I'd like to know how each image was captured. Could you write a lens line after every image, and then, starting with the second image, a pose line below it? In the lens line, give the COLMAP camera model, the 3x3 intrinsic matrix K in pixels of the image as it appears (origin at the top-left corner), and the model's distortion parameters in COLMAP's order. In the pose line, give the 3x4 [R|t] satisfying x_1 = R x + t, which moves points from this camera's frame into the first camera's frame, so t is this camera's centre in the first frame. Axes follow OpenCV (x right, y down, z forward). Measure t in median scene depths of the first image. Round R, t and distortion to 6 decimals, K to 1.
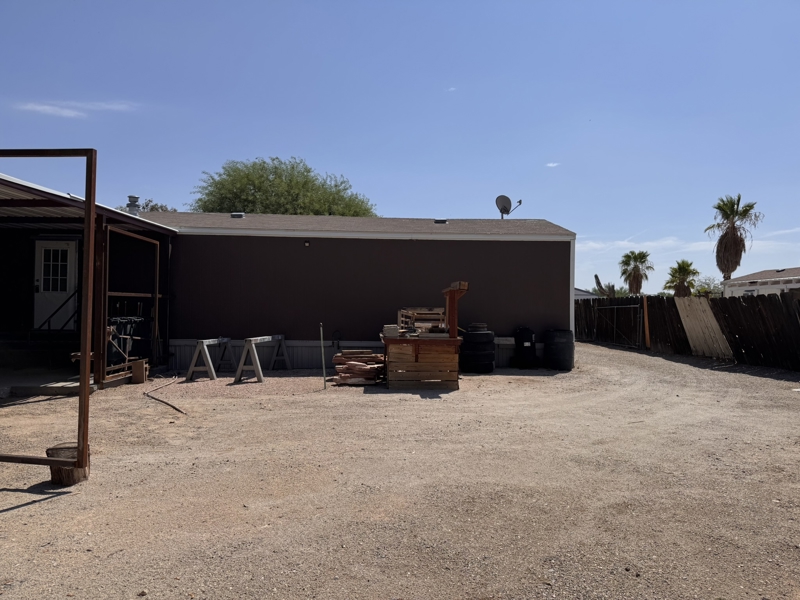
lens RADIAL K [[564.3, 0, 396.1], [0, 564.3, 303.1], [0, 0, 1]] dist [0.063243, -0.077286]
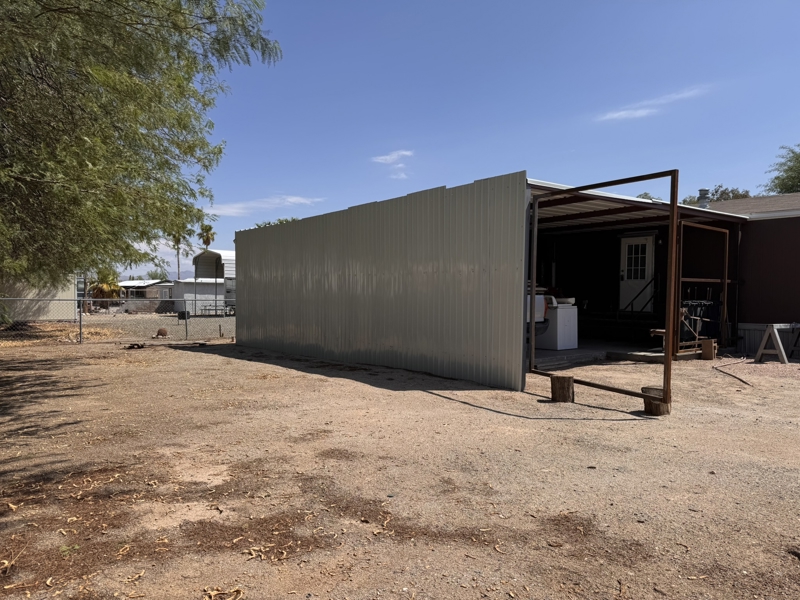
lens RADIAL K [[564.3, 0, 403.3], [0, 564.3, 307.0], [0, 0, 1]] dist [0.063243, -0.077286]
pose [[0.611419, 0.015454, -0.791156, 0.063076], [0.004412, 0.999727, 0.022938, 0.009089], [0.791295, -0.017515, 0.611184, -0.145084]]
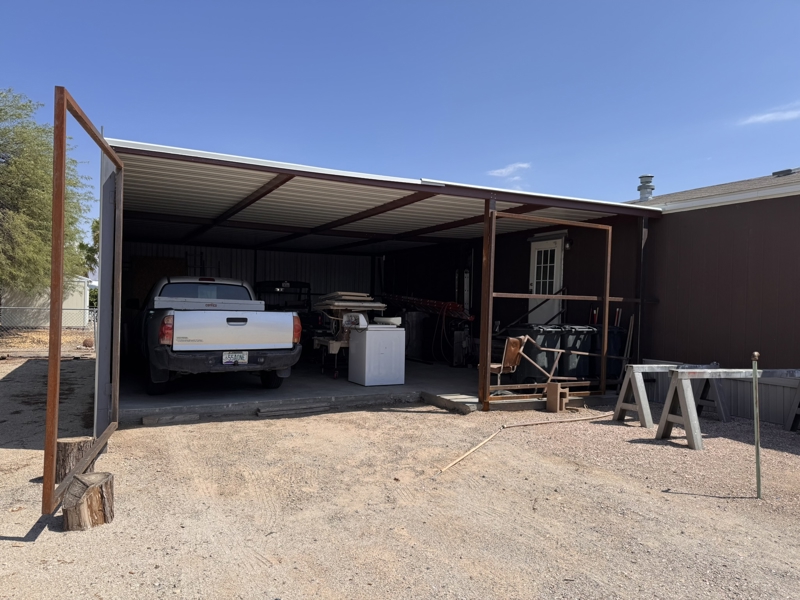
lens RADIAL K [[564.3, 0, 402.1], [0, 564.3, 306.2], [0, 0, 1]] dist [0.063243, -0.077286]
pose [[0.439094, 0.007097, -0.898413, 0.144004], [-0.018681, 0.999825, -0.001232, 0.002592], [0.898247, 0.017324, 0.439150, 0.467959]]
